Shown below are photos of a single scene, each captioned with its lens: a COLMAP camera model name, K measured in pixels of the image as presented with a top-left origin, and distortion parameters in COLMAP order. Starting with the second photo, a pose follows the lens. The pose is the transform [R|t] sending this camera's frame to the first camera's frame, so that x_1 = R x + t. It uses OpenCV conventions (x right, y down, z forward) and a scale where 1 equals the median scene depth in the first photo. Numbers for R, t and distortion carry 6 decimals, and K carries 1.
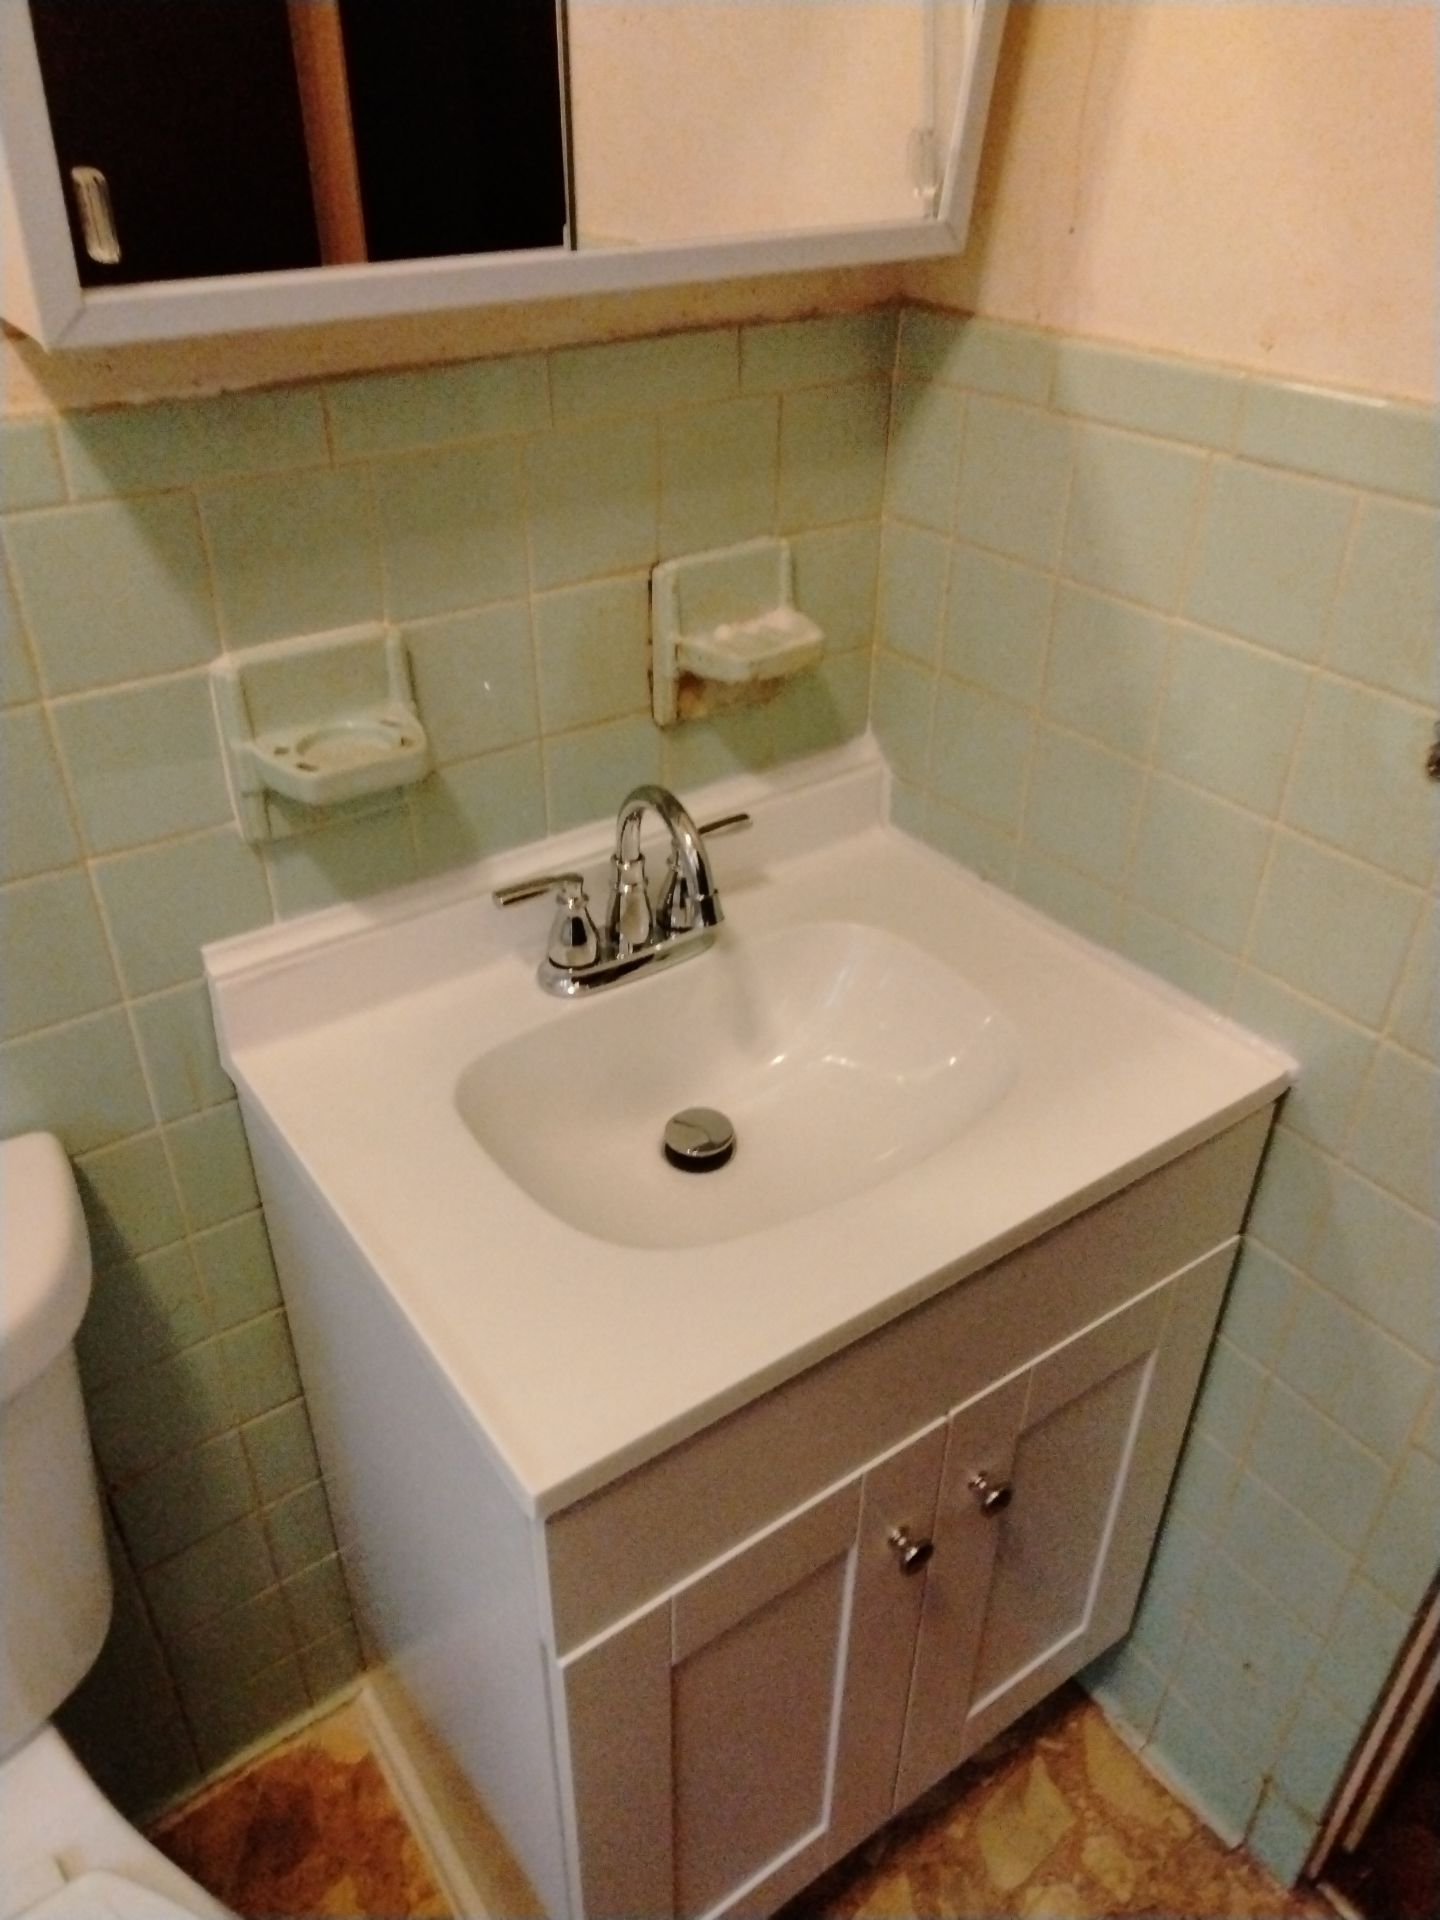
lens RADIAL K [[1422.9, 0, 720.0], [0, 1422.9, 960.0], [0, 0, 1]] dist [0.002719, -0.001152]
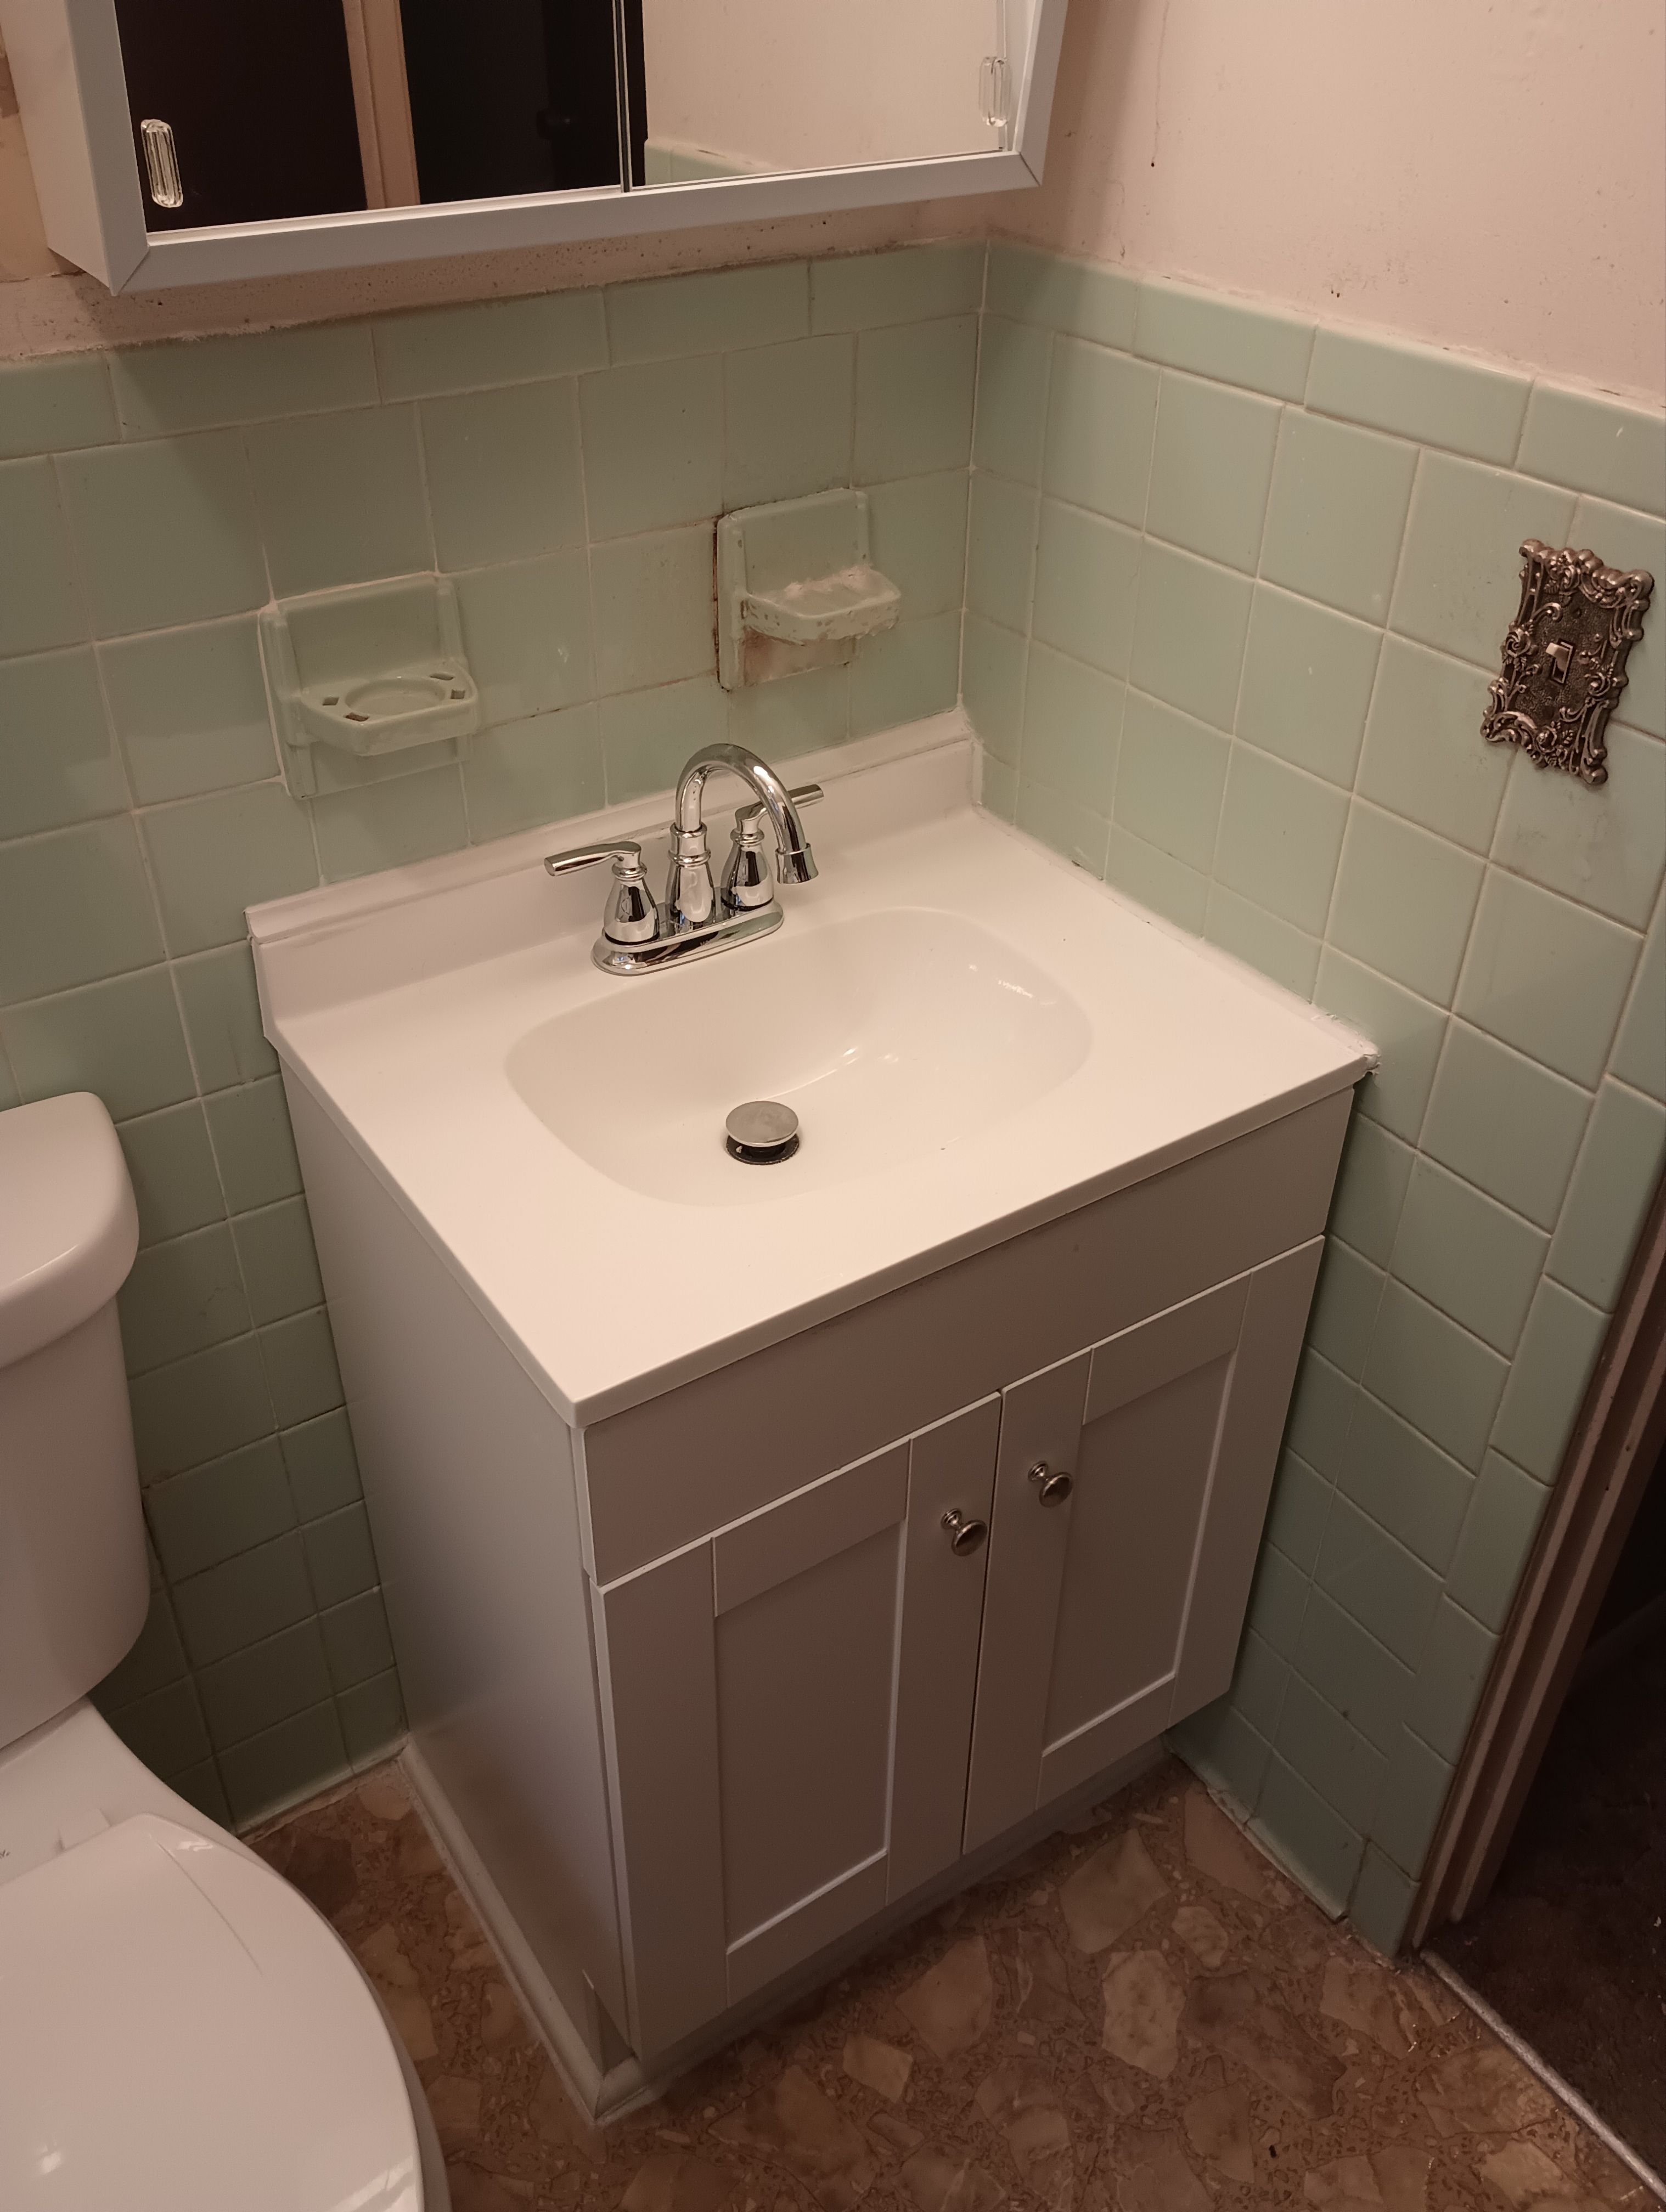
lens RADIAL K [[1760.8, 0, 833.0], [0, 1760.8, 1106.0], [0, 0, 1]] dist [0.009251, 0.009400]
pose [[0.999870, 0.014994, -0.005974, 0.040494], [-0.014699, 0.998802, 0.046669, 0.056082], [0.006667, -0.046576, 0.998893, -0.180489]]
